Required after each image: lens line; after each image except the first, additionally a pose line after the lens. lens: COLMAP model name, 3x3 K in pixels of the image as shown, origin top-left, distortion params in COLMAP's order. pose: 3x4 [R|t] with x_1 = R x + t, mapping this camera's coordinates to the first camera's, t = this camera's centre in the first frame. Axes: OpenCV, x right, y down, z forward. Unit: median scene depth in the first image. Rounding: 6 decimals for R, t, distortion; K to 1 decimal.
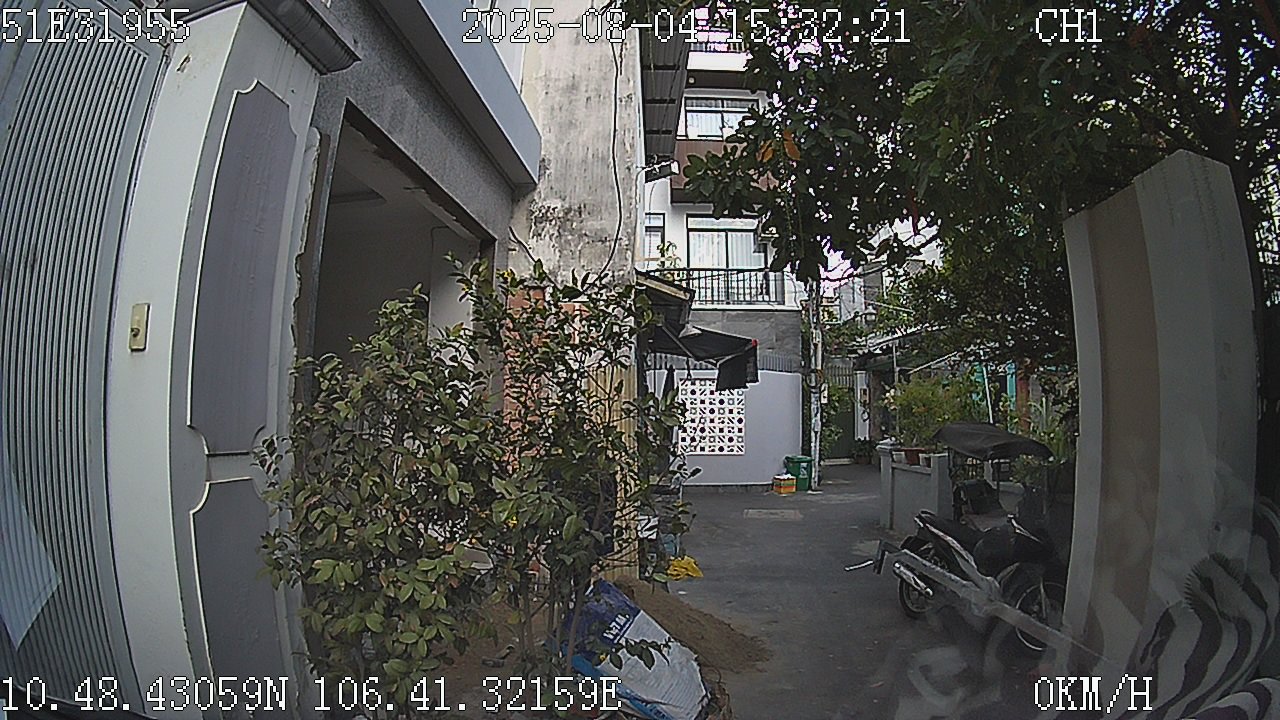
lens RADIAL K [[933.7, 0, 640.0], [0, 933.7, 360.0], [0, 0, 1]] dist [-0.402394, 0.000506]
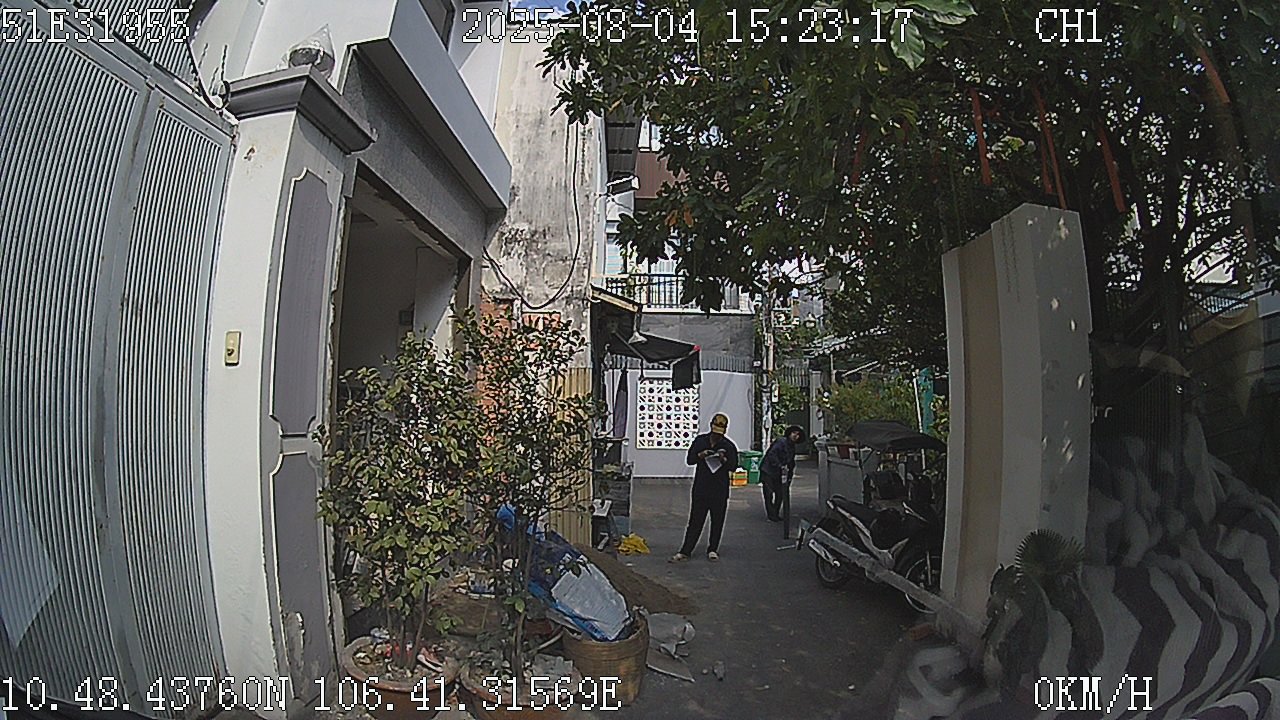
lens RADIAL K [[941.2, 0, 640.0], [0, 941.2, 360.0], [0, 0, 1]] dist [-0.436137, 0.000365]
pose [[0.999442, 0.008331, 0.032345, 0.017641], [-0.008449, 0.999958, 0.003535, -0.008418], [-0.032314, -0.003807, 0.999471, -0.161326]]
